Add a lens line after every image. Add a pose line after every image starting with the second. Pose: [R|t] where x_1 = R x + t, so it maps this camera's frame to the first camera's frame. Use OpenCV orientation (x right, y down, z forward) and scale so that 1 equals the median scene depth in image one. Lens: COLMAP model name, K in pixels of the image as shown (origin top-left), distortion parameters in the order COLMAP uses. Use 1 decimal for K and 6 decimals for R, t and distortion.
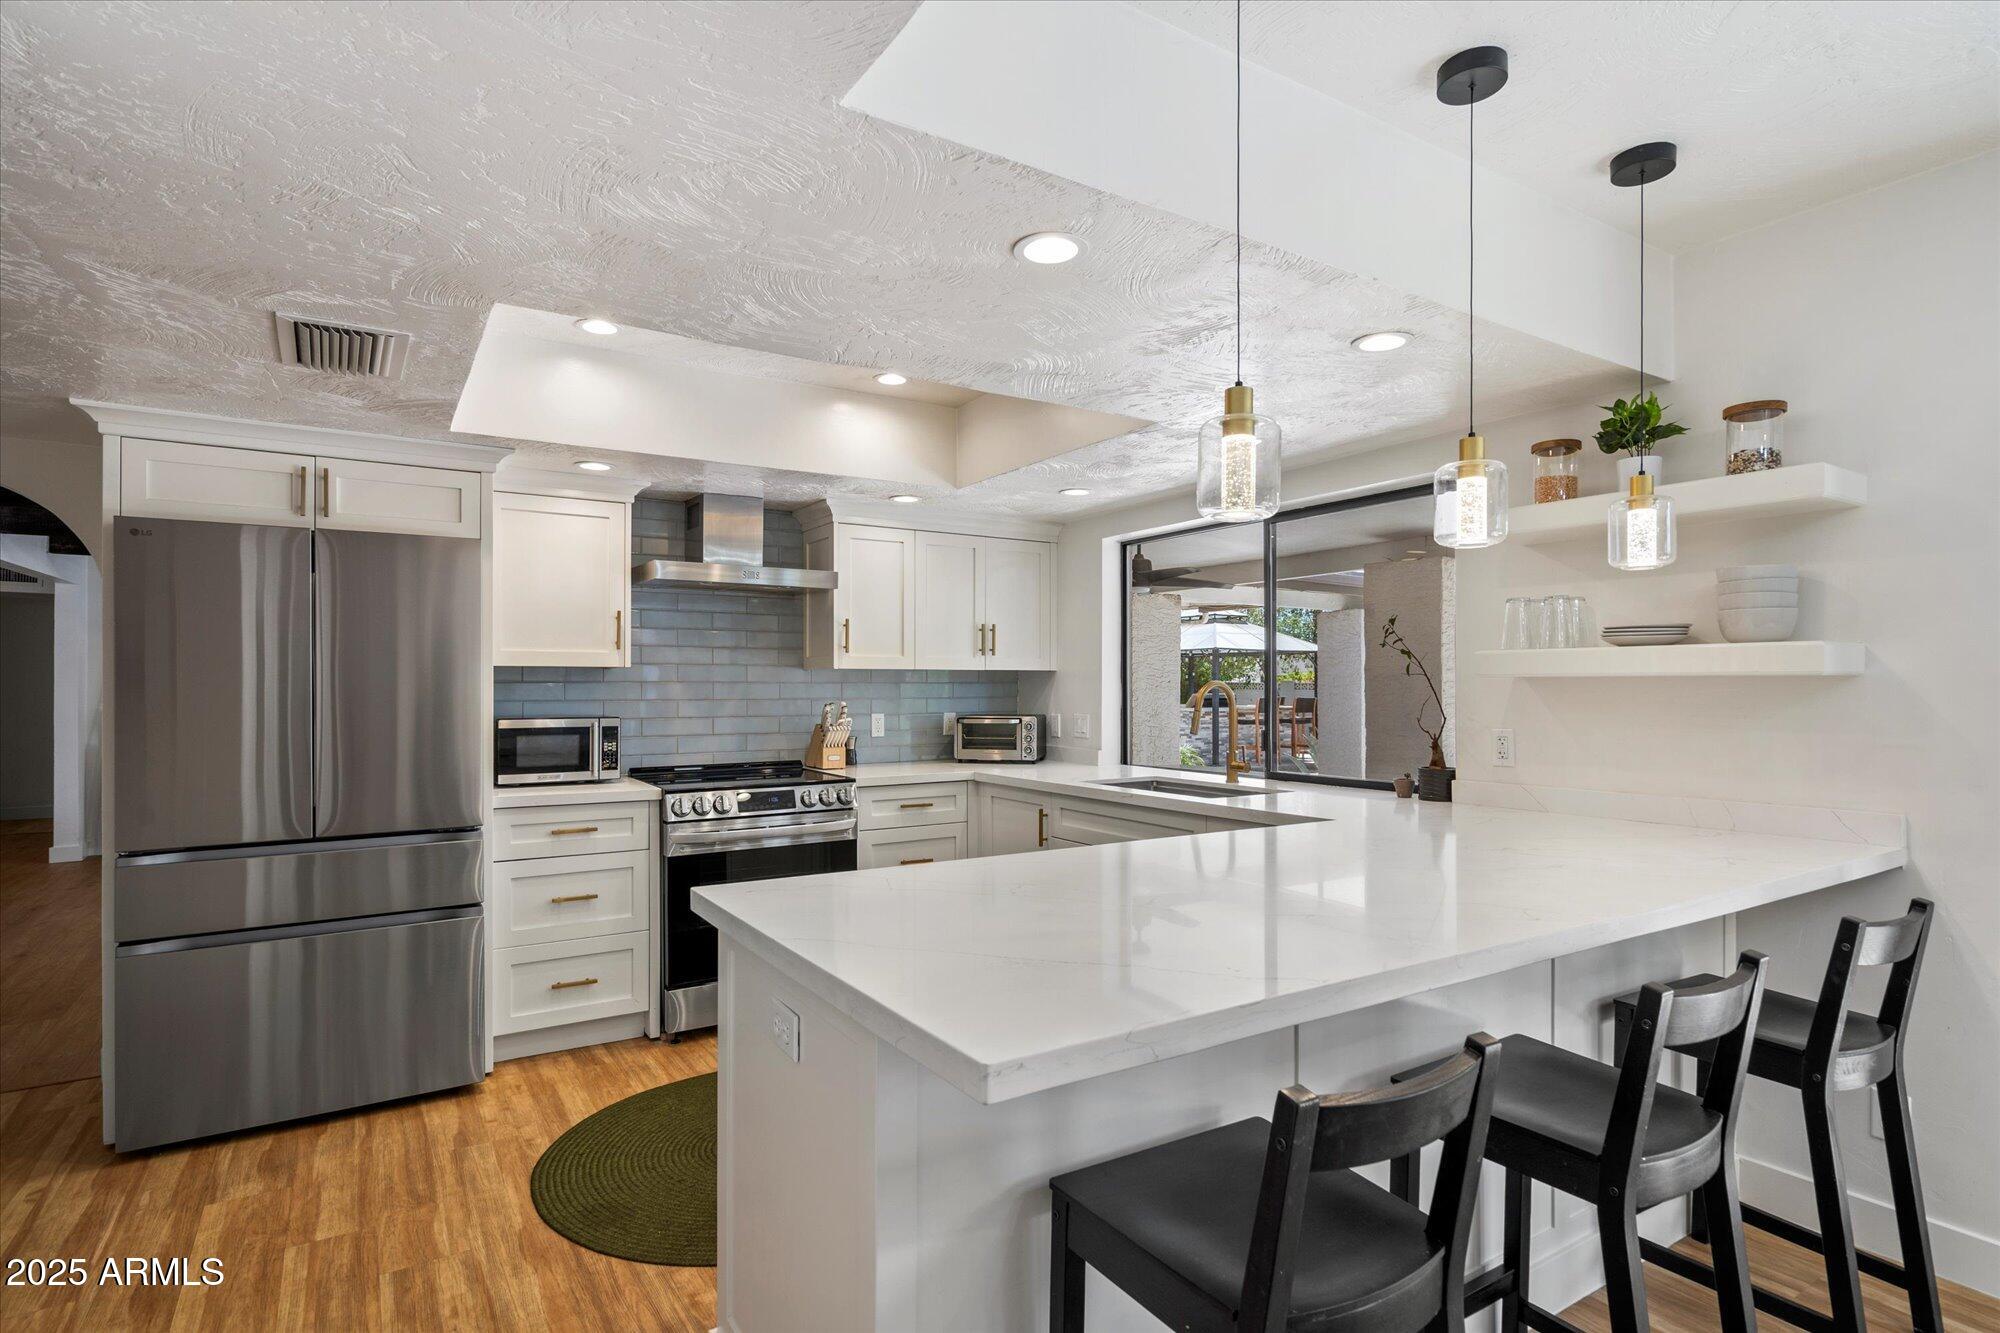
lens RADIAL K [[1020.1, 0, 1000.6], [0, 1020.1, 682.4], [0, 0, 1]] dist [-0.001066, -0.000905]
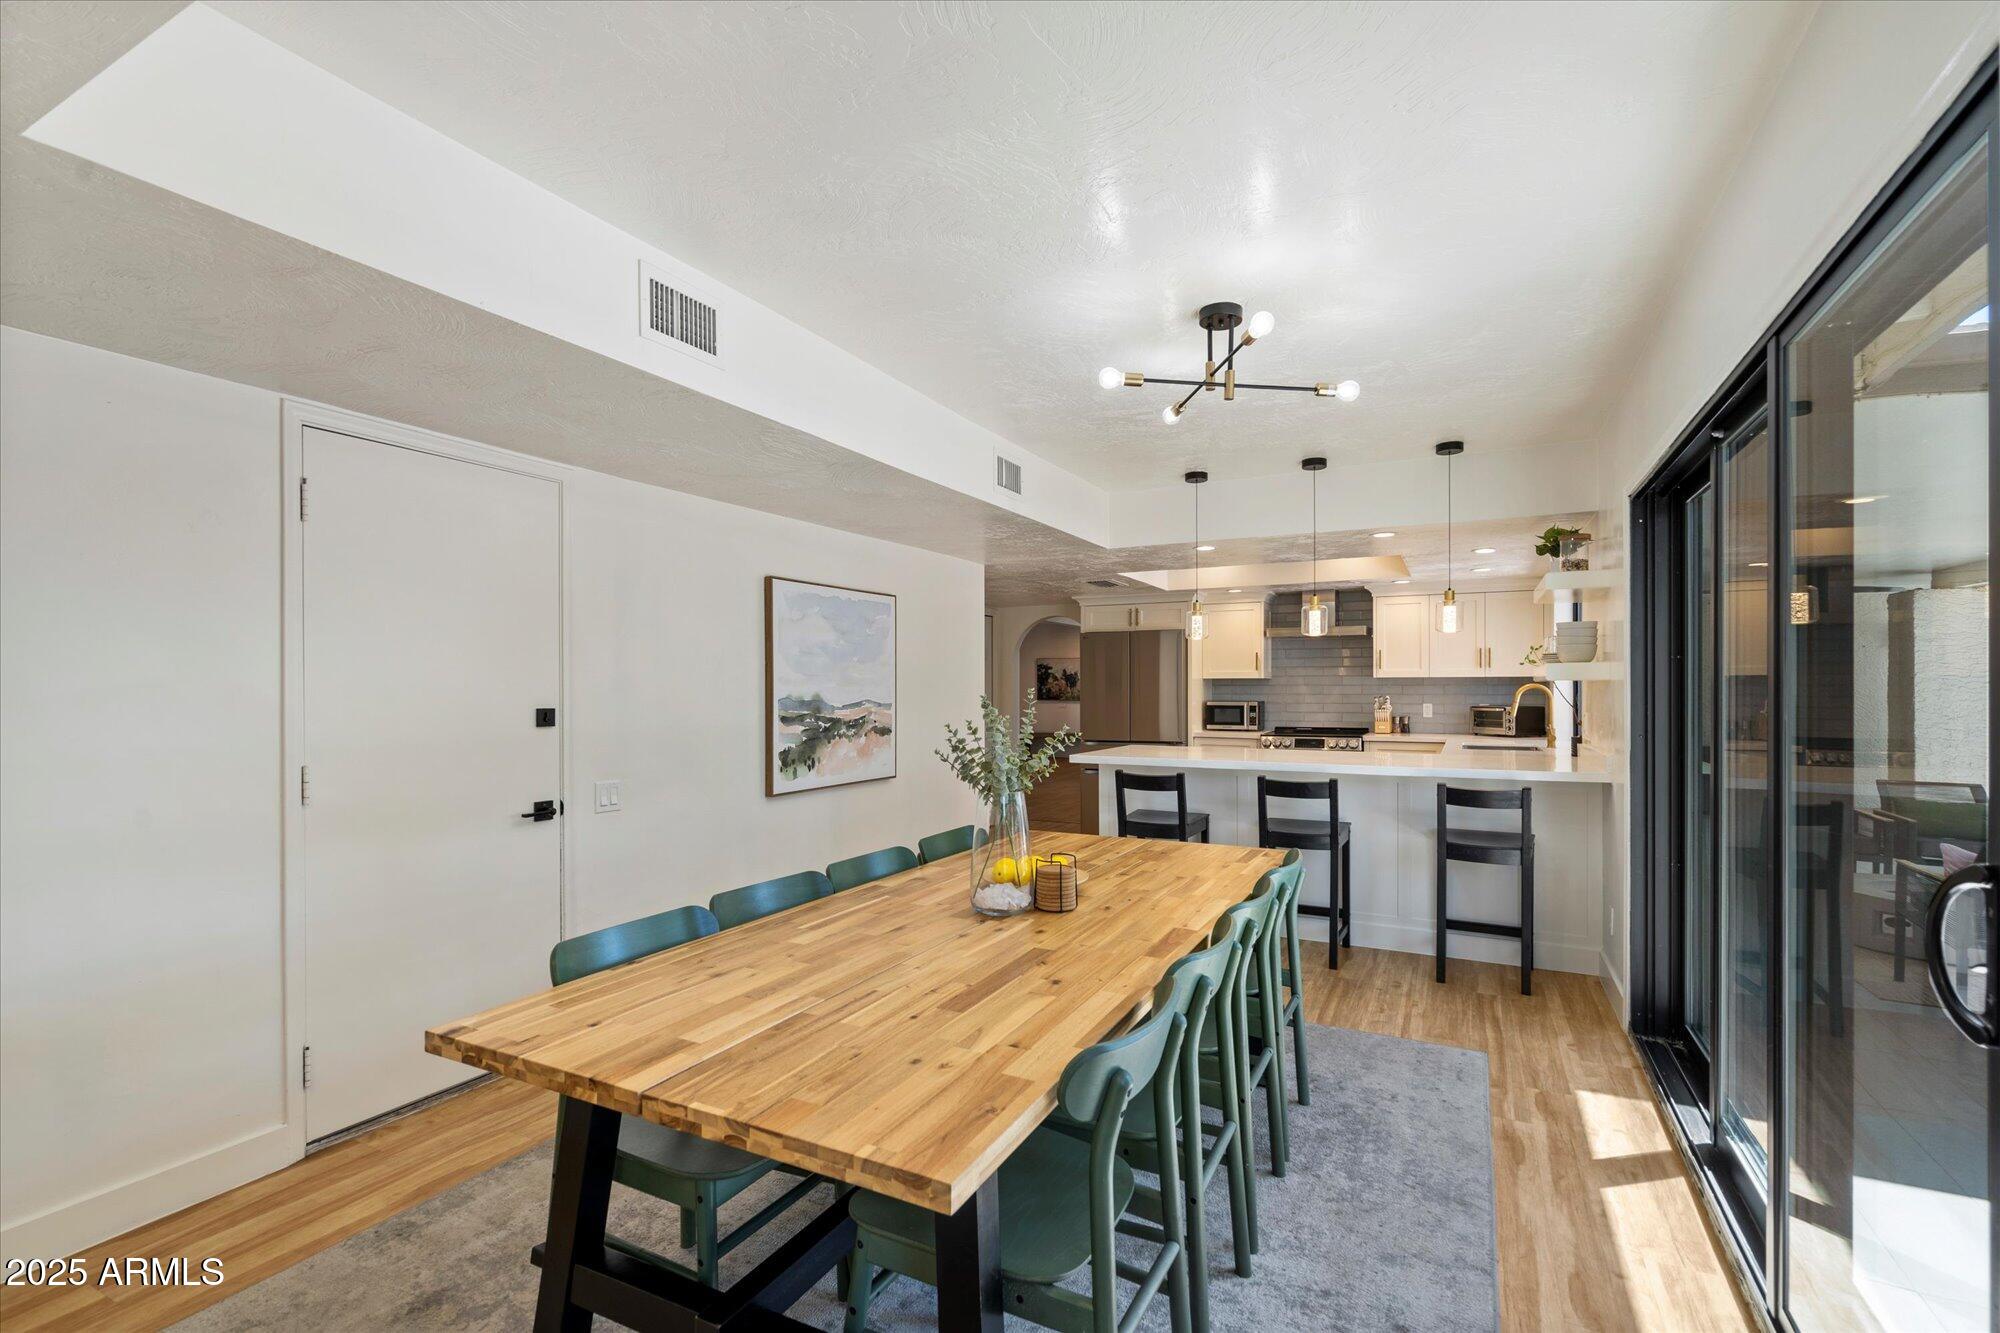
lens RADIAL K [[906.2, 0, 1000.4], [0, 906.2, 697.3], [0, 0, 1]] dist [-0.000454, -0.000018]
pose [[0.498712, 0.006090, -0.866746, 0.979096], [0.005819, 0.999929, 0.010374, 0.001682], [0.866748, -0.010217, 0.498641, -0.416761]]
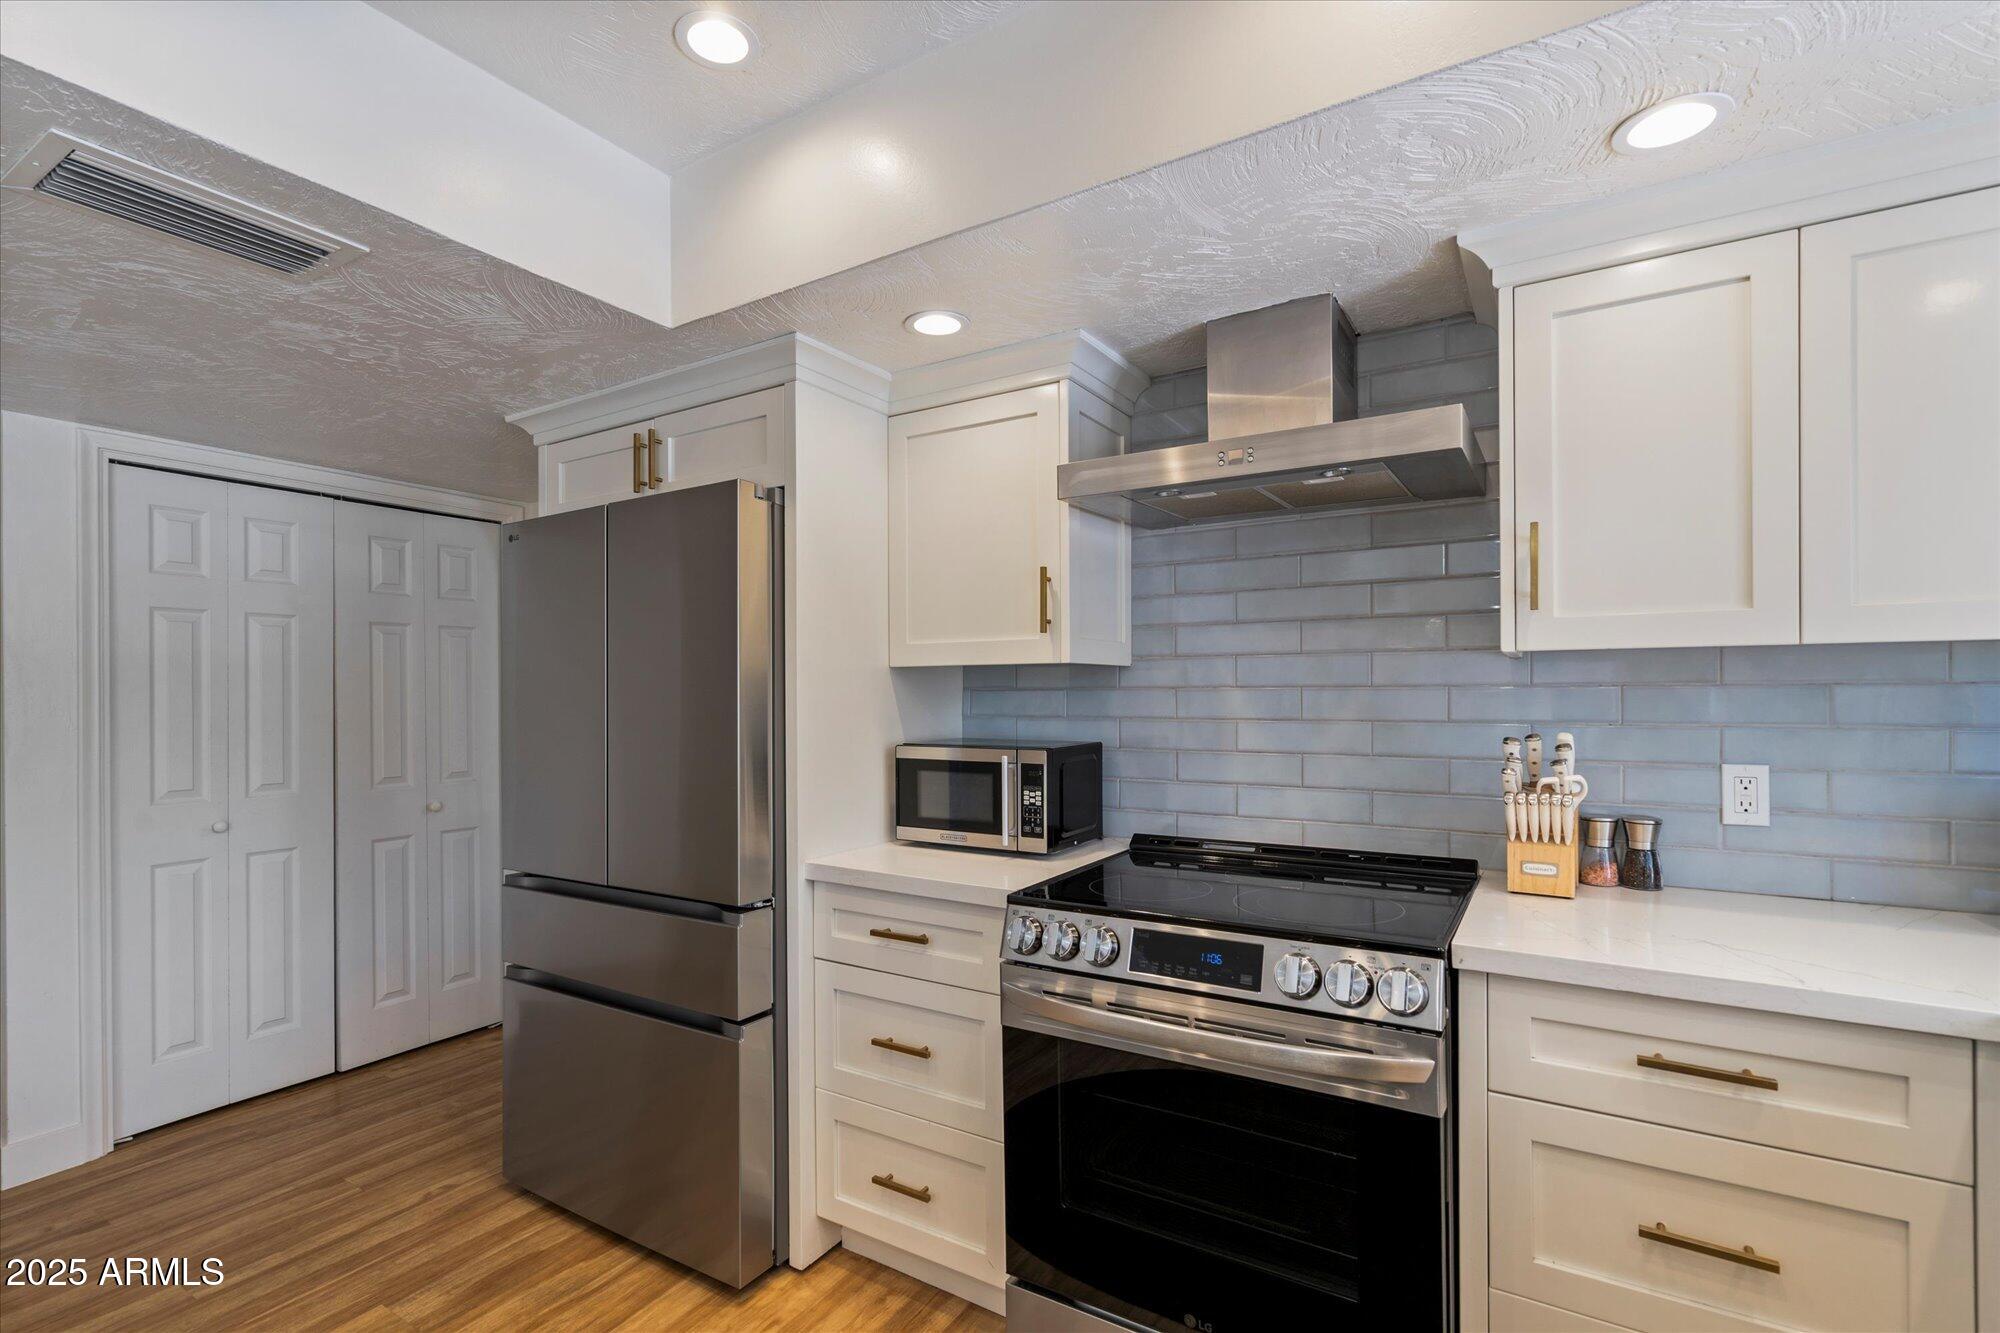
lens RADIAL K [[906.2, 0, 1000.4], [0, 906.2, 697.3], [0, 0, 1]] dist [-0.000454, -0.000018]
pose [[0.426249, -0.000869, -0.904605, 0.081969], [0.008009, 0.999964, 0.002814, 0.002747], [0.904570, -0.008444, 0.426241, 0.719202]]
